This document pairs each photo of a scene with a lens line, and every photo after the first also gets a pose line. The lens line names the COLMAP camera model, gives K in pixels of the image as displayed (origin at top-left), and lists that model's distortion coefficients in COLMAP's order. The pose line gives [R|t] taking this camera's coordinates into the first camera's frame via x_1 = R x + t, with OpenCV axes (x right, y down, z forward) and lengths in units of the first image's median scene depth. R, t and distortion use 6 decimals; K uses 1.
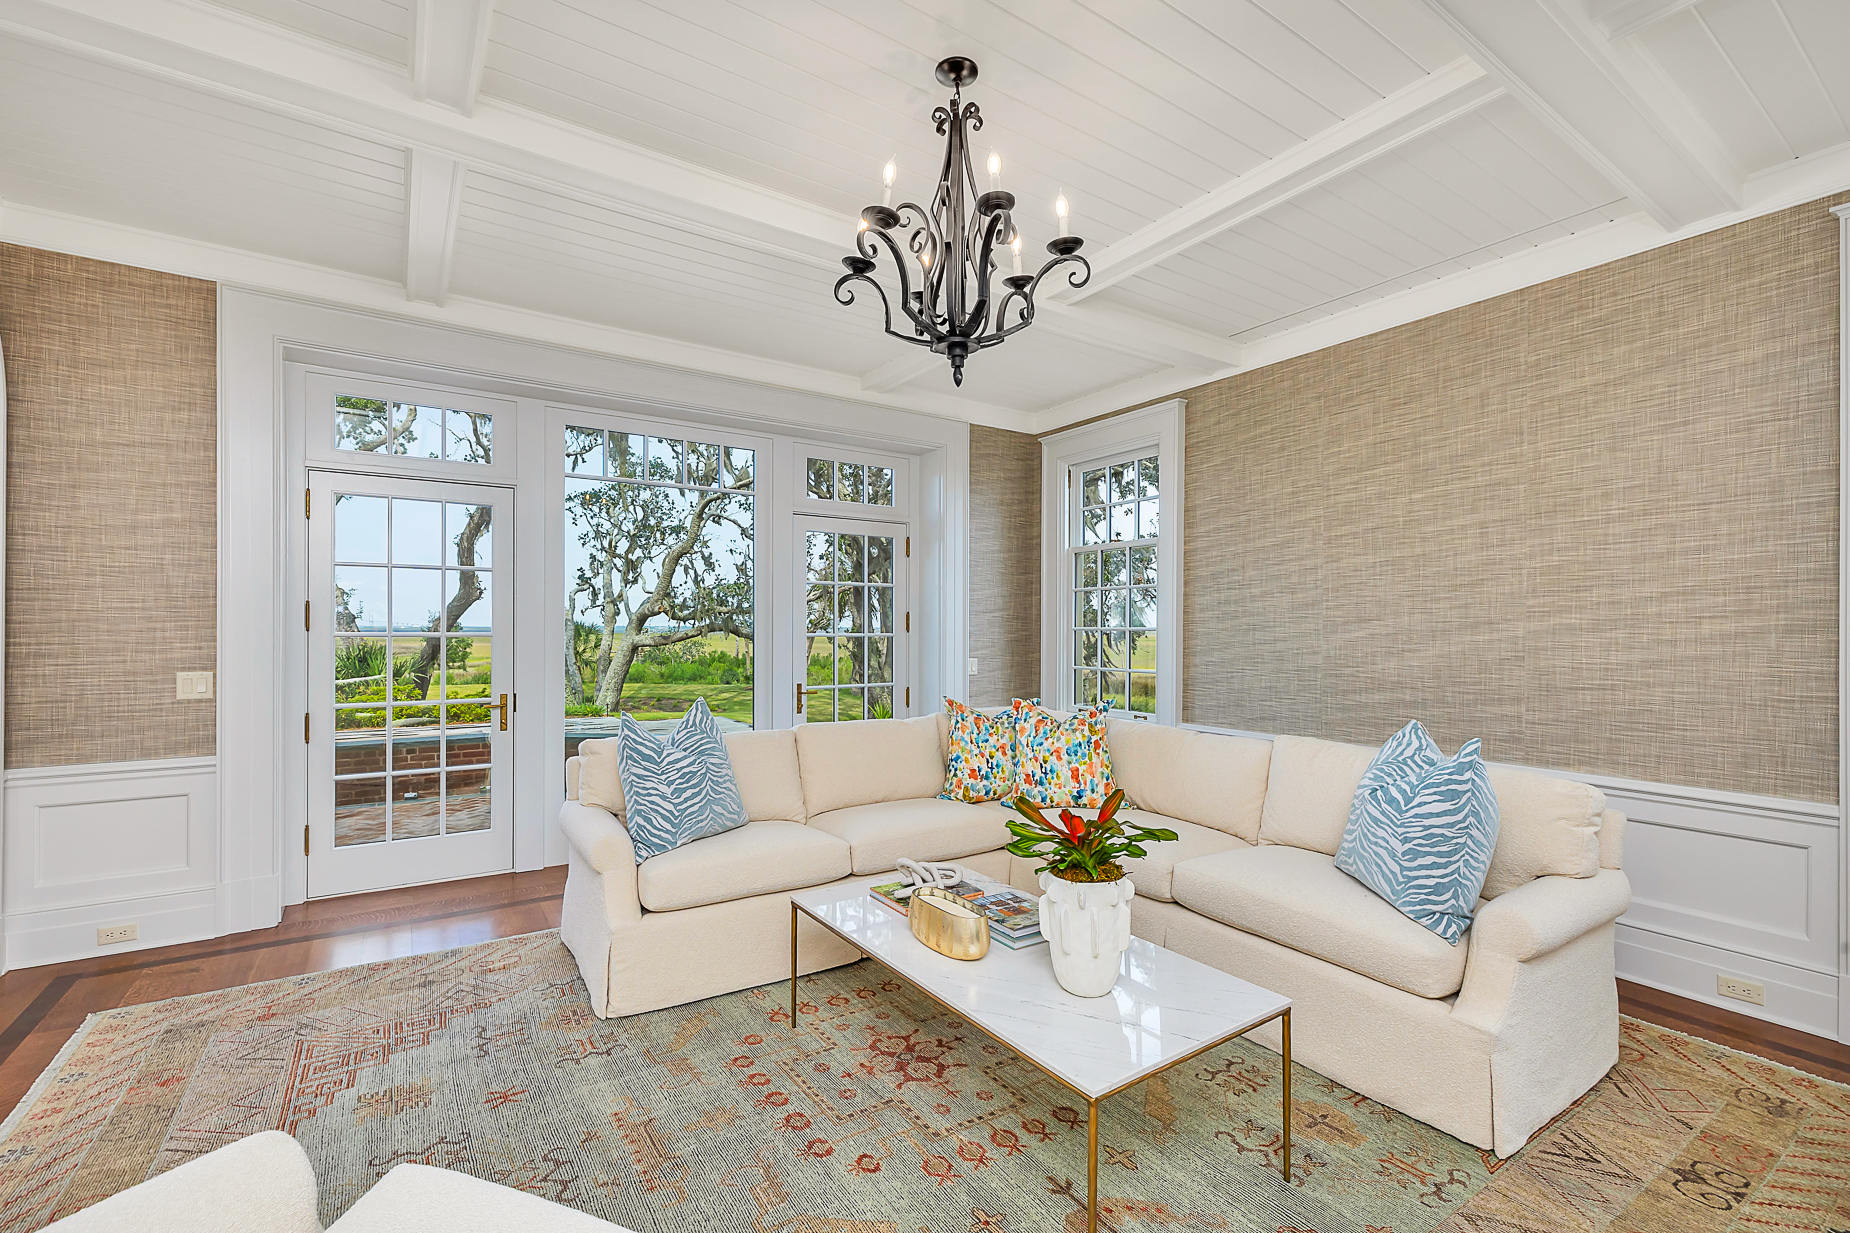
lens RADIAL K [[807.2, 0, 922.2], [0, 807.2, 628.4], [0, 0, 1]] dist [0.001749, 0.000182]
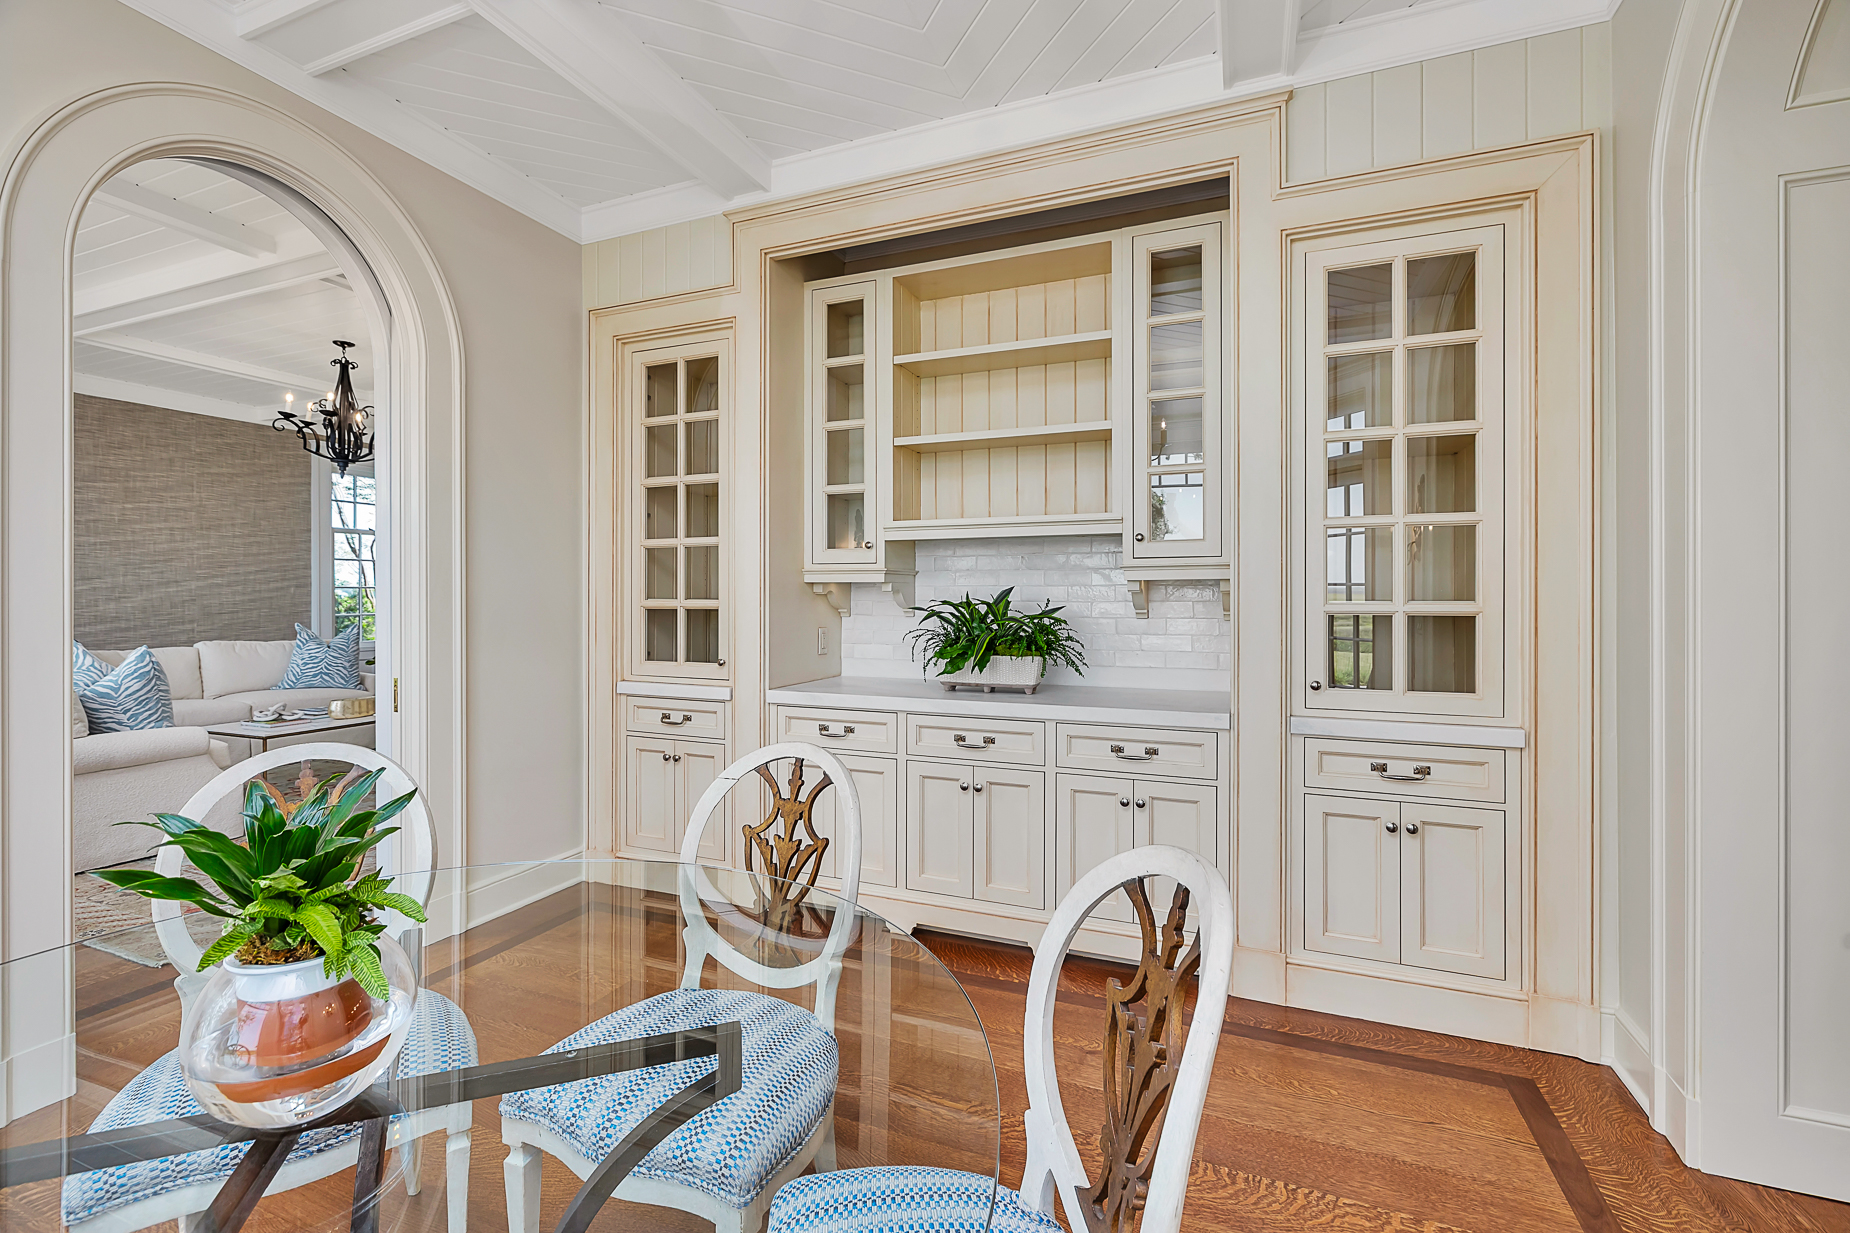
lens RADIAL K [[790.7, 0, 920.1], [0, 790.7, 603.3], [0, 0, 1]] dist [0.000846, 0.000066]
pose [[-0.575376, -0.020345, 0.817636, -1.843768], [-0.011479, 0.999793, 0.016800, -0.007723], [-0.817809, 0.000281, -0.575490, 0.650860]]
